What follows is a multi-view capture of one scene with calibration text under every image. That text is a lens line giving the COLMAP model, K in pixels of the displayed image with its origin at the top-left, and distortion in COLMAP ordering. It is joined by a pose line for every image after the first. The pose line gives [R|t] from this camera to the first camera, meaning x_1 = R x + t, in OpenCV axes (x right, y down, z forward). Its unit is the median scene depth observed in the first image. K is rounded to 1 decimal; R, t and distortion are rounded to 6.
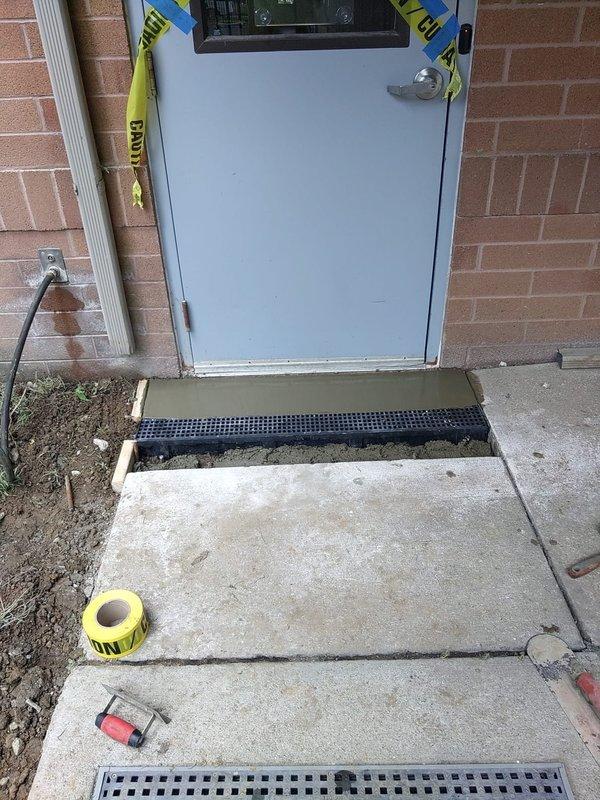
lens RADIAL K [[622.7, 0, 298.0], [0, 622.7, 396.4], [0, 0, 1]] dist [-0.014155, 0.003456]
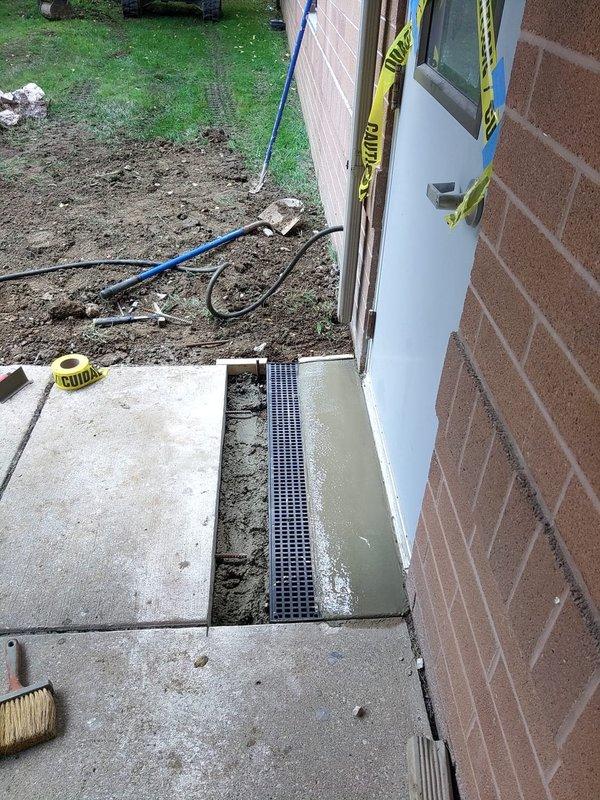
lens RADIAL K [[622.7, 0, 297.1], [0, 622.7, 403.6], [0, 0, 1]] dist [-0.014155, 0.003456]
pose [[0.026838, 0.624243, -0.780769, 0.808438], [-0.582055, 0.644752, 0.495487, -0.565696], [0.812707, 0.441153, 0.380647, 0.692760]]
